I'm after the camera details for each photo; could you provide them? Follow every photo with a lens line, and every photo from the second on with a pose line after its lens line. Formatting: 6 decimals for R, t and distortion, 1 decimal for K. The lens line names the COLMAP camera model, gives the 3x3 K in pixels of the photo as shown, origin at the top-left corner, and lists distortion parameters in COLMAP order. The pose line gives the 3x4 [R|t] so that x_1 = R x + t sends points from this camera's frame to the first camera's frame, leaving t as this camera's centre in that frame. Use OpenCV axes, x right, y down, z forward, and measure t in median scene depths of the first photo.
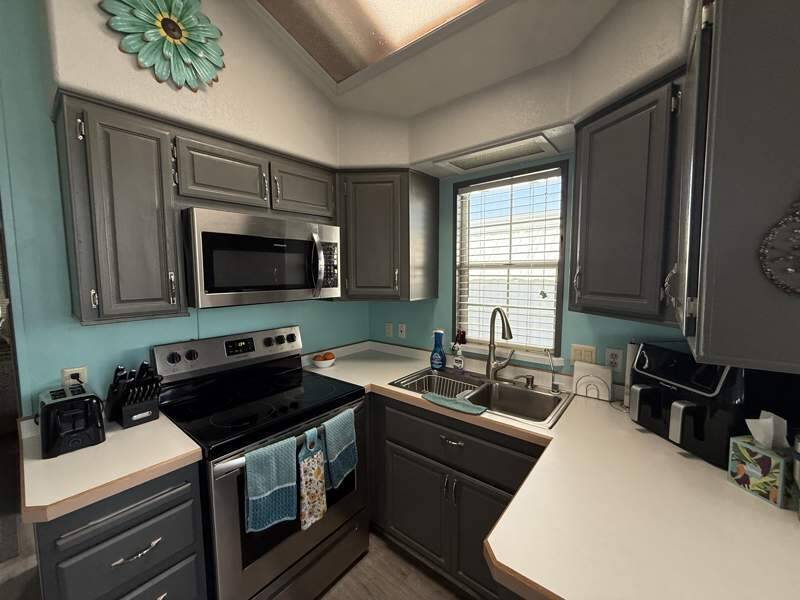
lens RADIAL K [[319.2, 0, 397.5], [0, 319.2, 299.8], [0, 0, 1]] dist [0.000433, 0.000006]
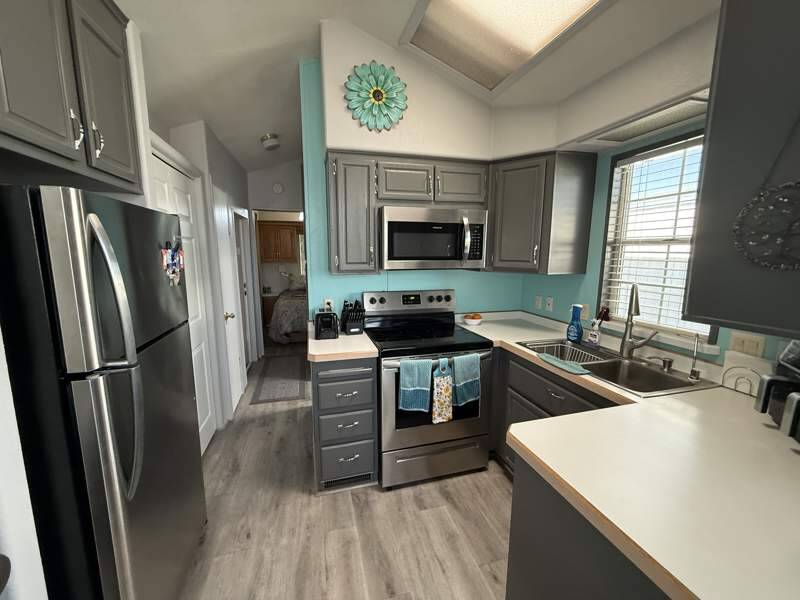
lens RADIAL K [[319.2, 0, 397.5], [0, 319.2, 299.8], [0, 0, 1]] dist [0.000433, 0.000006]
pose [[0.823746, 0.095163, -0.558915, 0.315478], [-0.055387, 0.994605, 0.087713, 0.030292], [0.564247, -0.041296, 0.824573, -0.268517]]
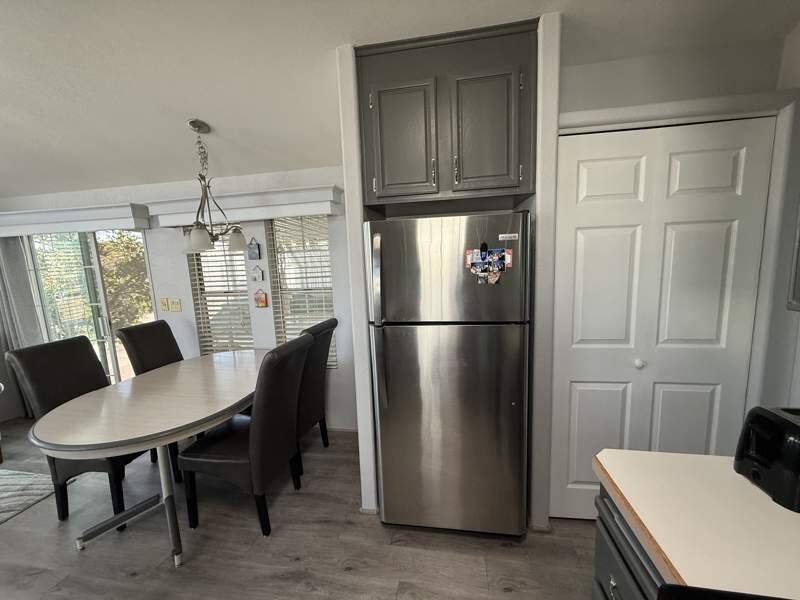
lens RADIAL K [[319.2, 0, 397.5], [0, 319.2, 299.8], [0, 0, 1]] dist [0.000433, 0.000006]
pose [[-0.861844, 0.111568, -0.494749, -0.031751], [0.008241, 0.978456, 0.206291, -0.050032], [0.507106, 0.173714, -0.844196, 0.855068]]
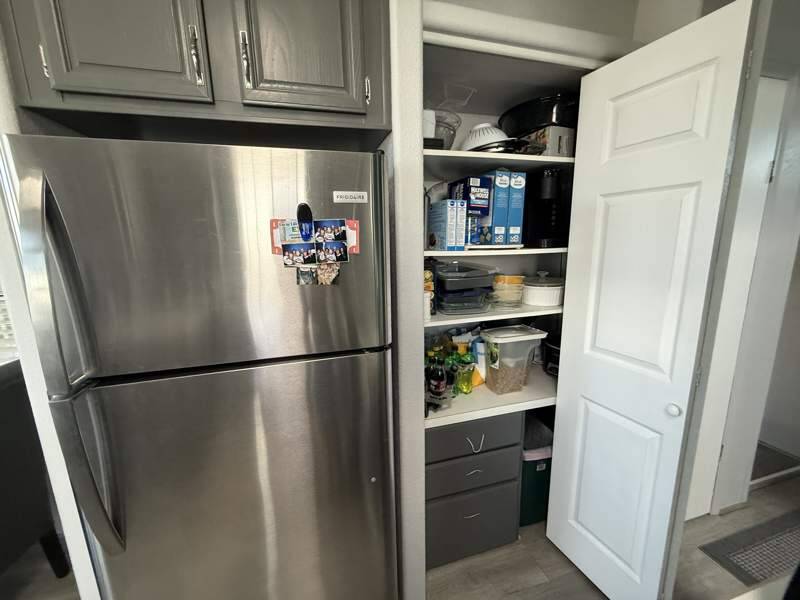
lens RADIAL K [[319.2, 0, 397.5], [0, 319.2, 299.8], [0, 0, 1]] dist [0.000433, 0.000006]
pose [[-0.568168, 0.177570, -0.803526, -0.417802], [-0.039245, 0.969484, 0.241994, -0.000271], [0.821976, 0.169028, -0.543861, 0.549212]]
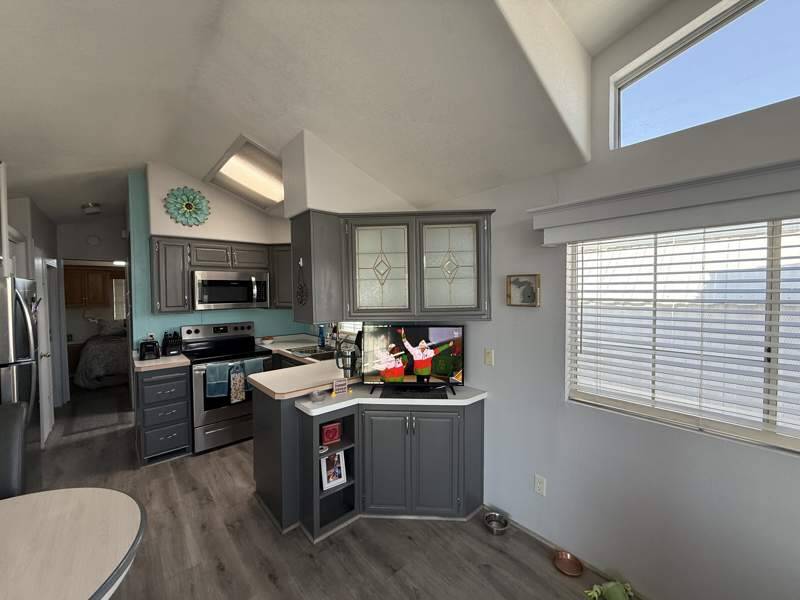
lens RADIAL K [[319.2, 0, 397.5], [0, 319.2, 299.8], [0, 0, 1]] dist [0.000433, 0.000006]
pose [[0.988776, 0.005833, -0.149290, 1.199170], [-0.013298, 0.998708, -0.049050, 0.043694], [0.148811, 0.050485, 0.987576, -1.133006]]
